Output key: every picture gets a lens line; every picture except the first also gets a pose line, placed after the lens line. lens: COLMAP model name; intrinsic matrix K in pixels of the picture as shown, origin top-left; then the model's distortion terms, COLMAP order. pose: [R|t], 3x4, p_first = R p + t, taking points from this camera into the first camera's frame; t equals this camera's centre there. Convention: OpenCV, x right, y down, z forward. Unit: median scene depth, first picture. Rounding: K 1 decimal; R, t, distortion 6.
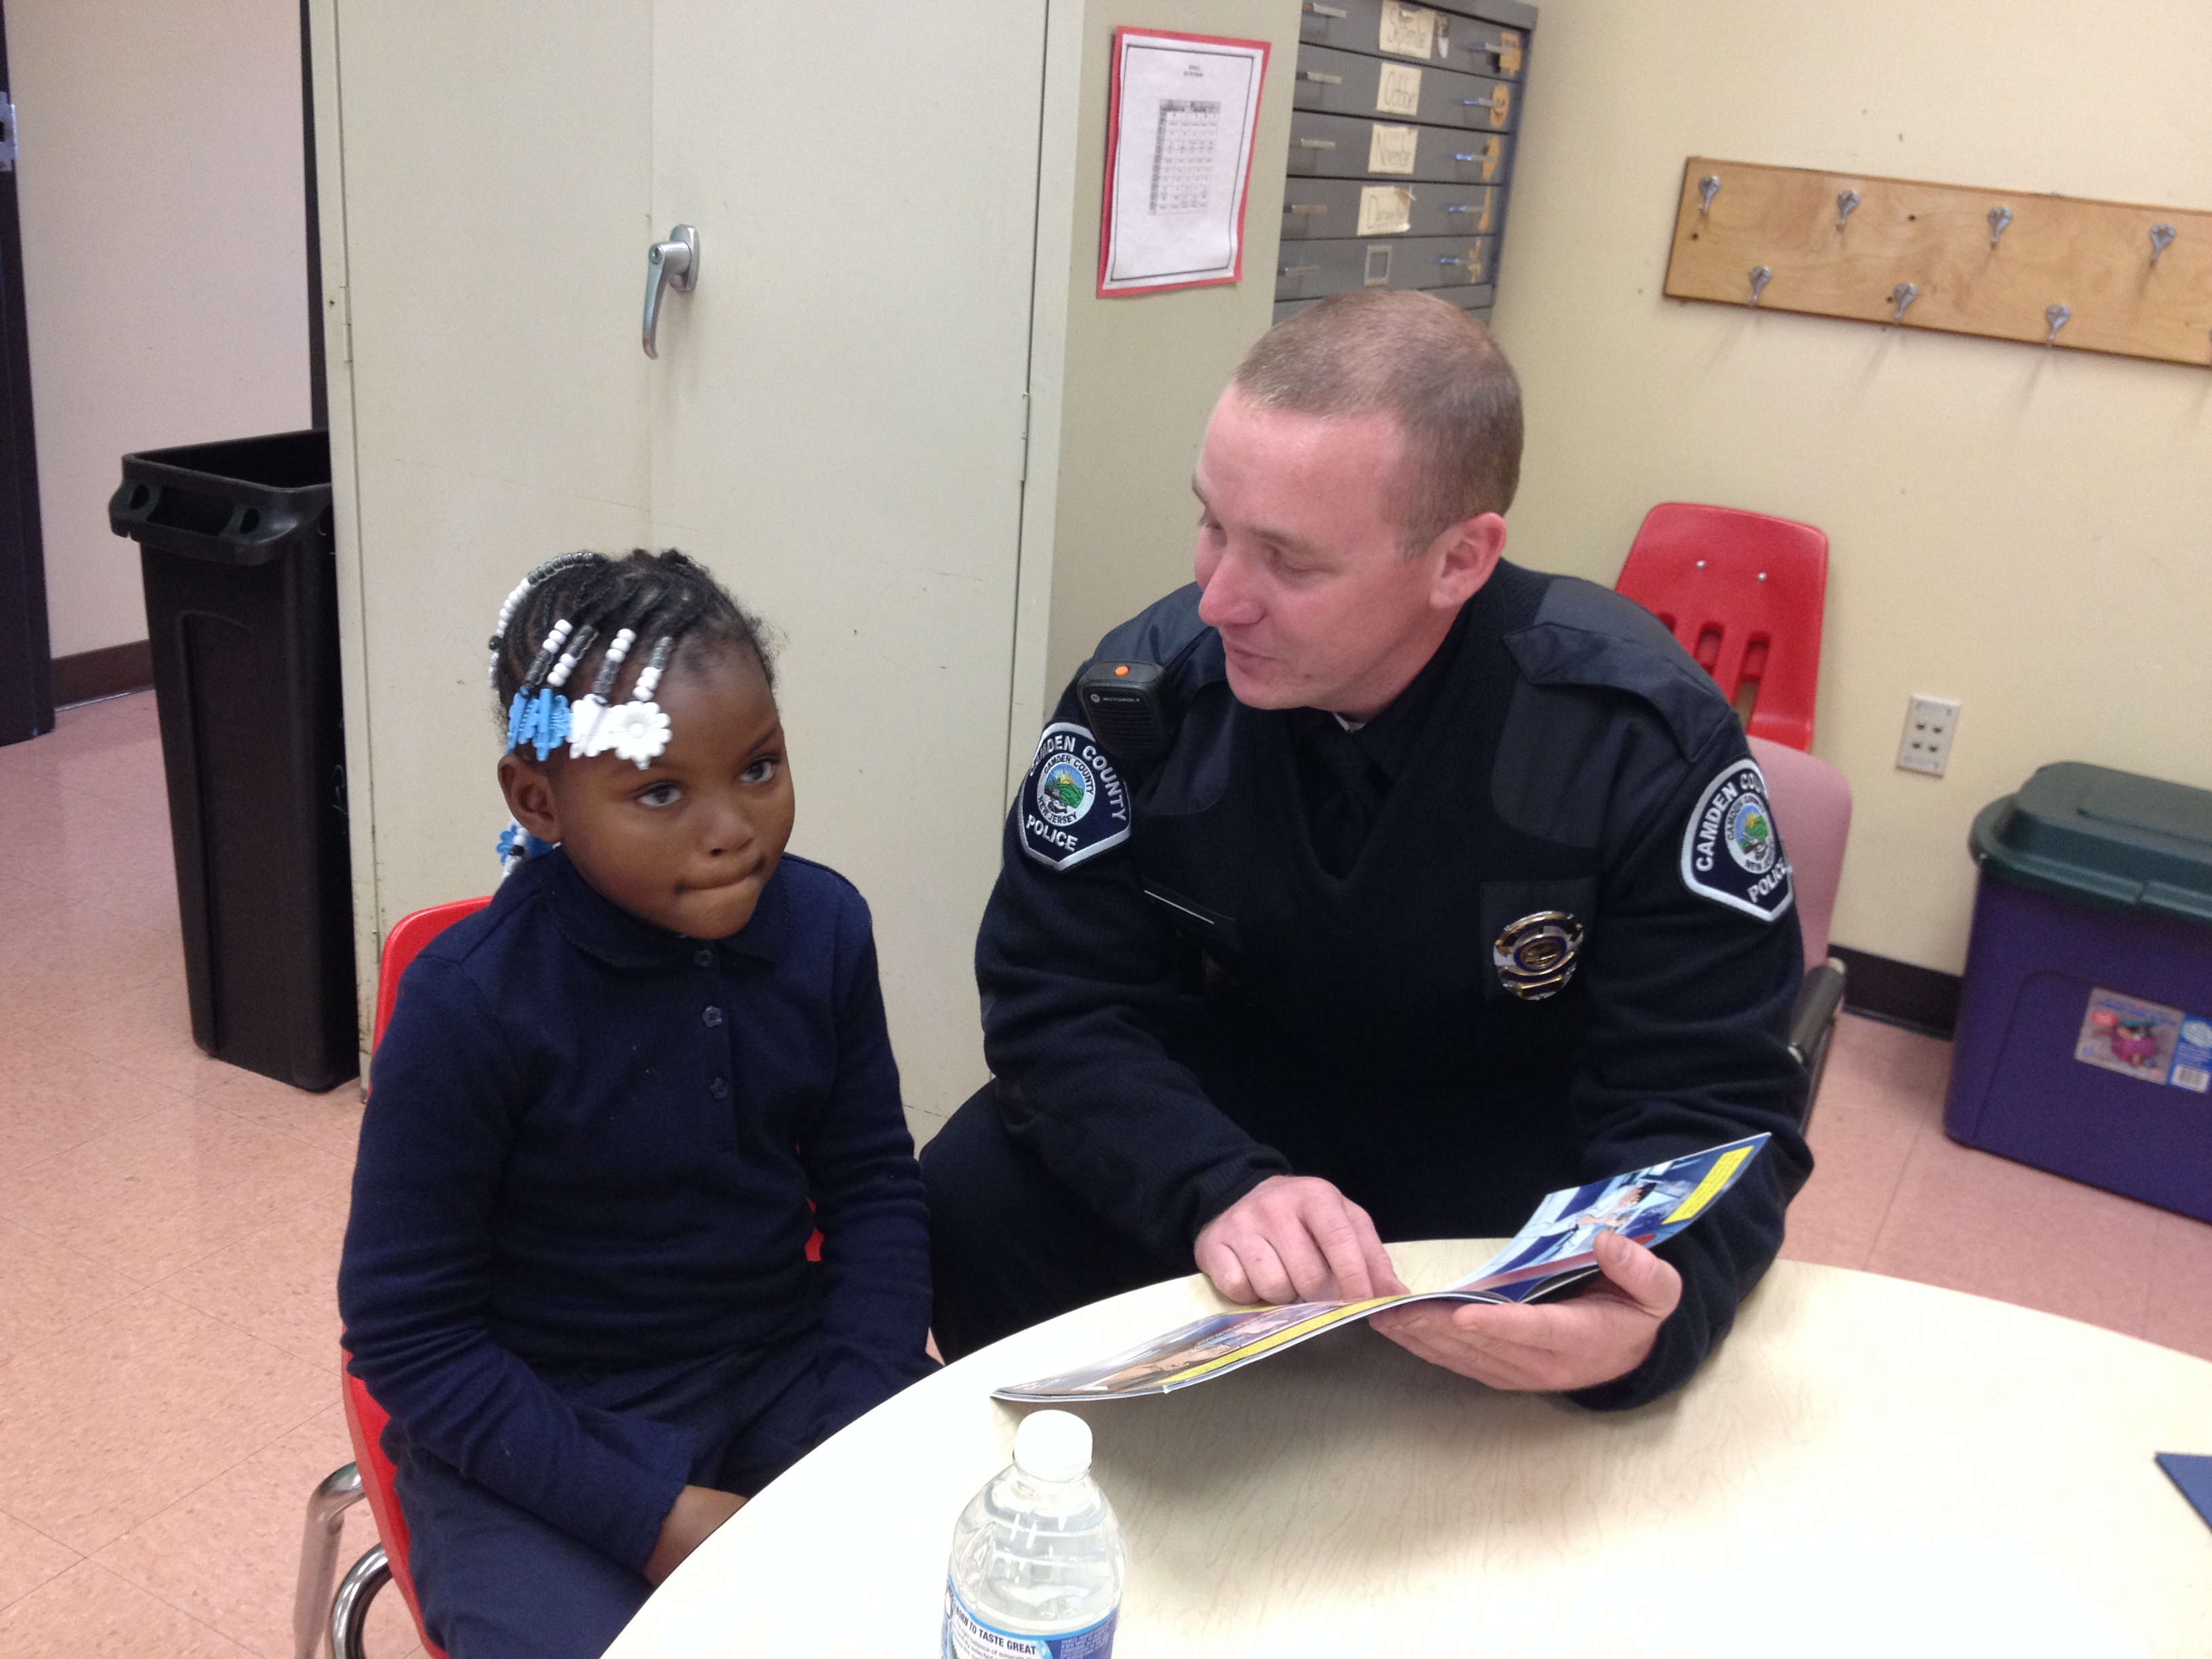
lens RADIAL K [[2079.6, 0, 1106.0], [0, 2079.6, 829.5], [0, 0, 1]] dist [0.132797, -0.246539]
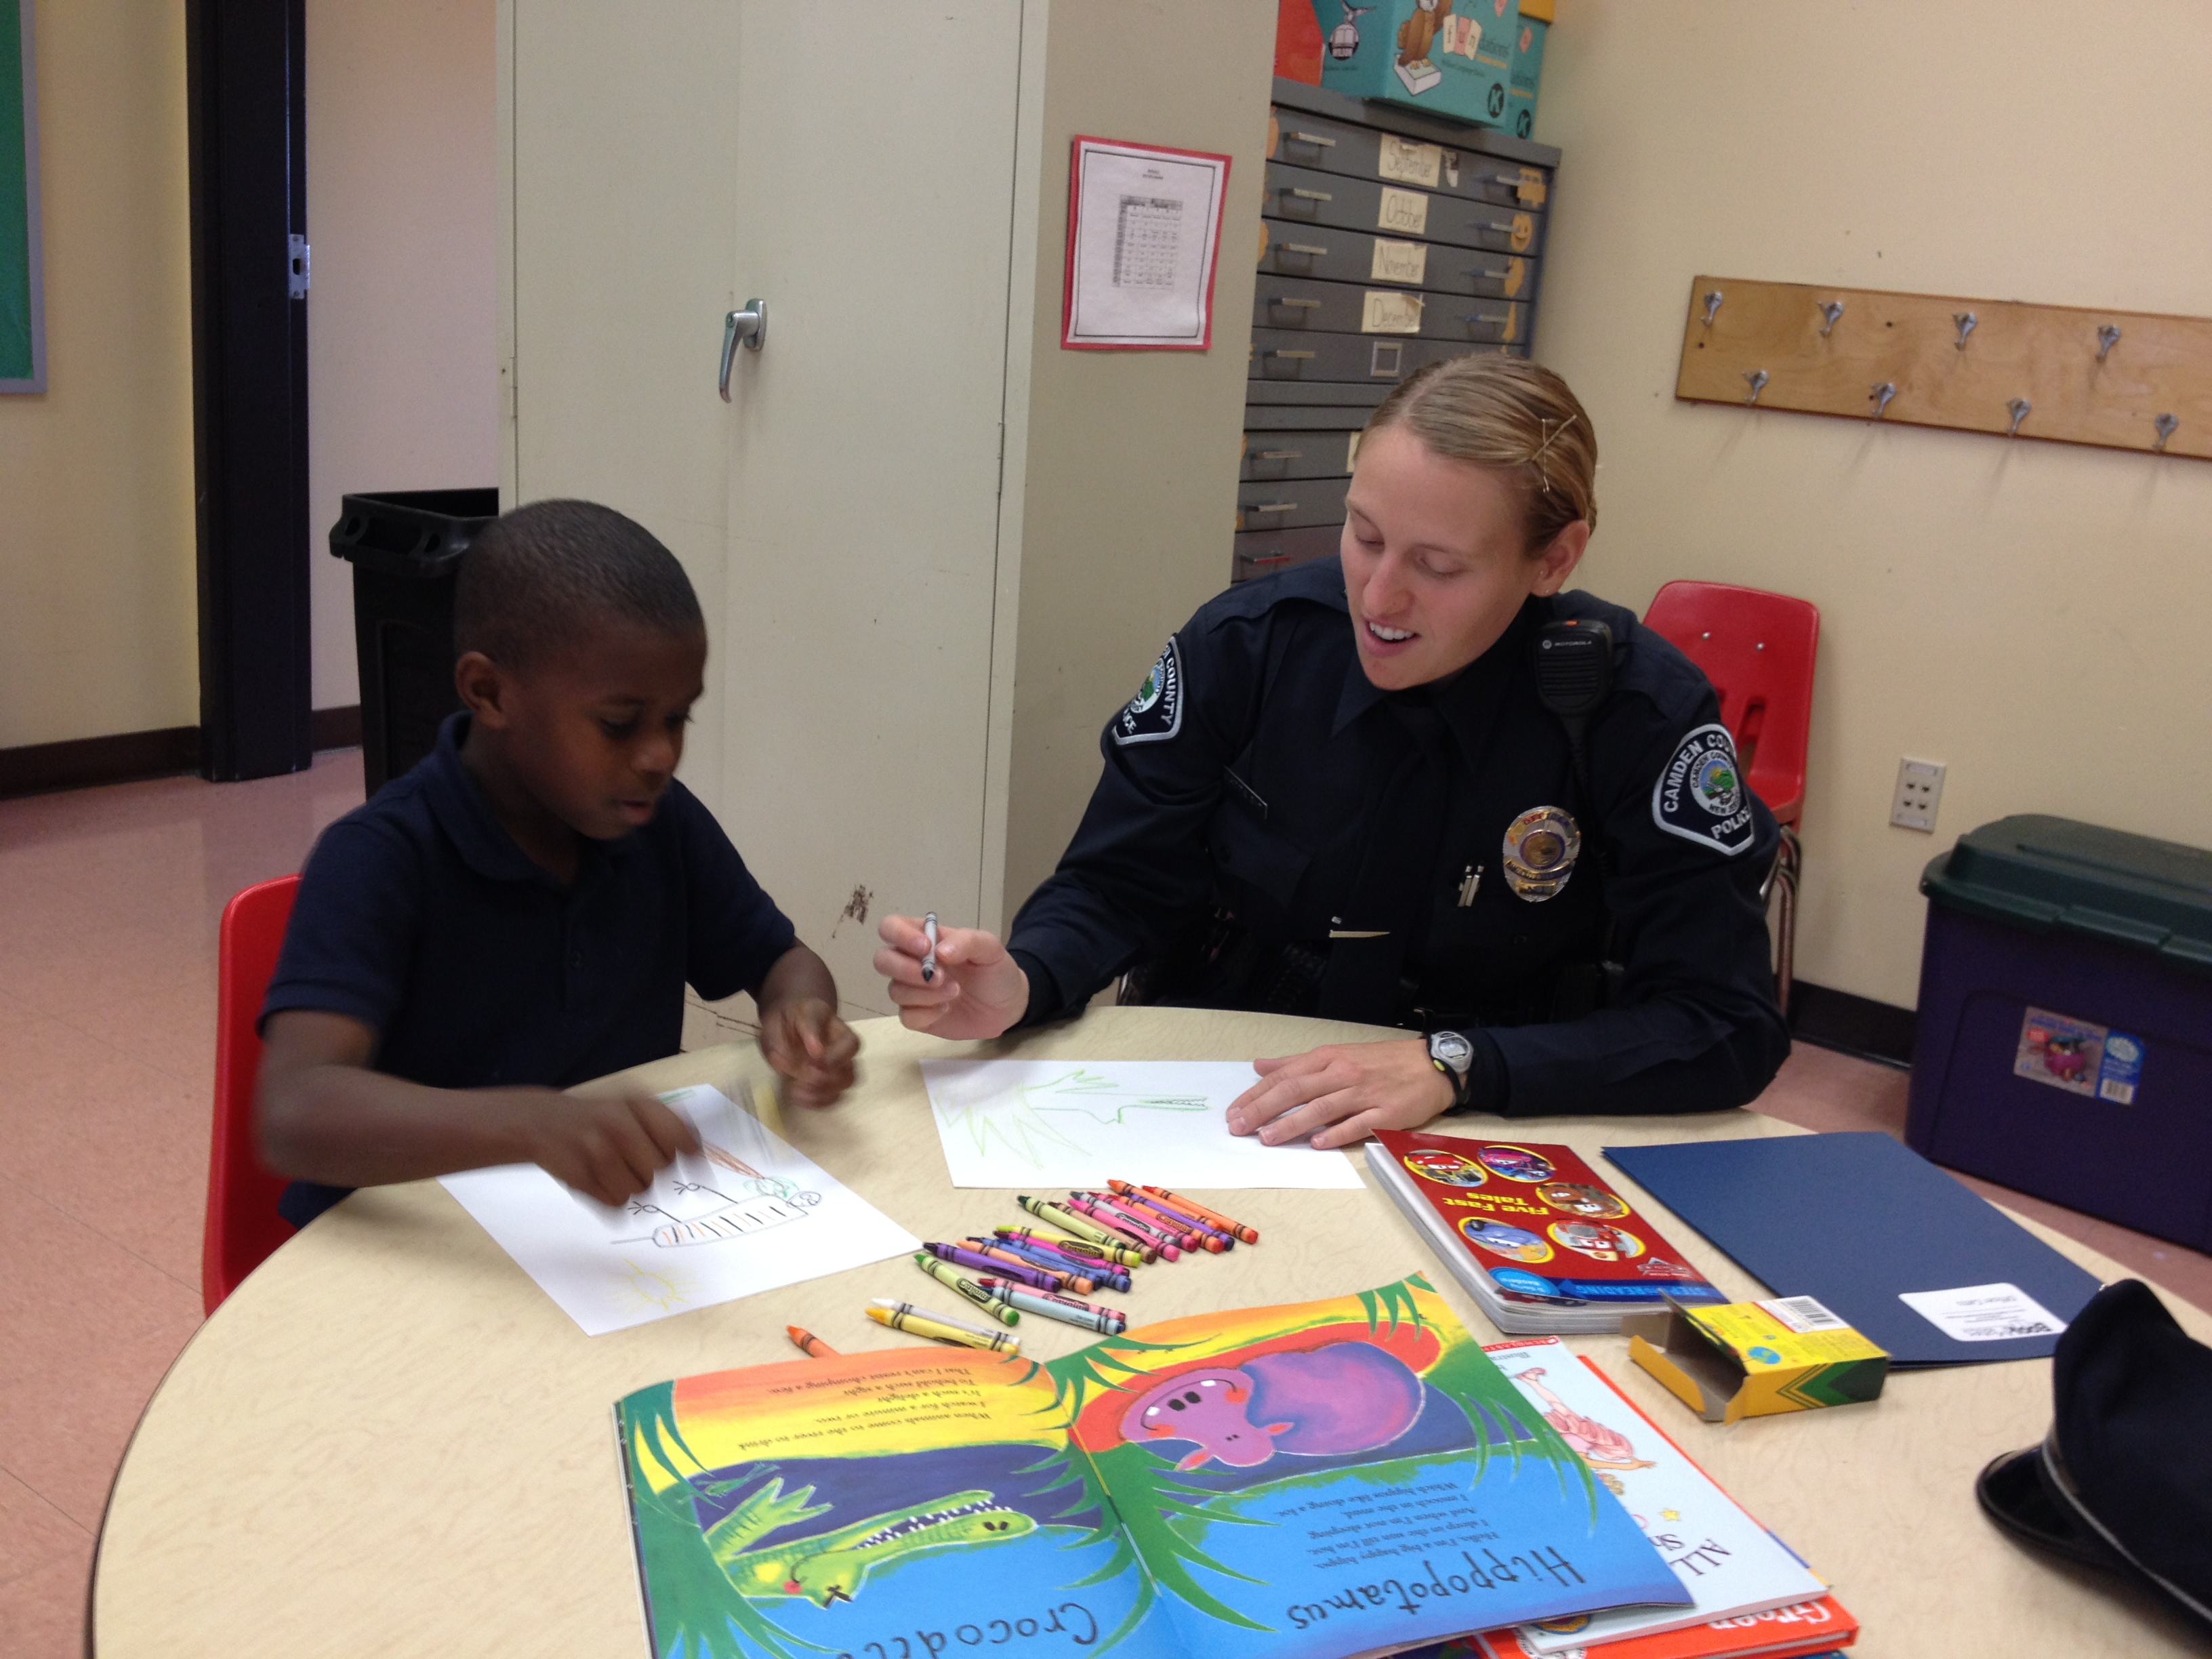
lens RADIAL K [[2050.0, 0, 1086.8], [0, 2050.0, 826.5], [0, 0, 1]] dist [0.149869, -0.272858]
pose [[0.991140, 0.030380, -0.129303, 0.119568], [-0.040988, 0.995937, -0.080183, 0.086383], [0.126342, 0.084772, 0.988358, -0.129785]]
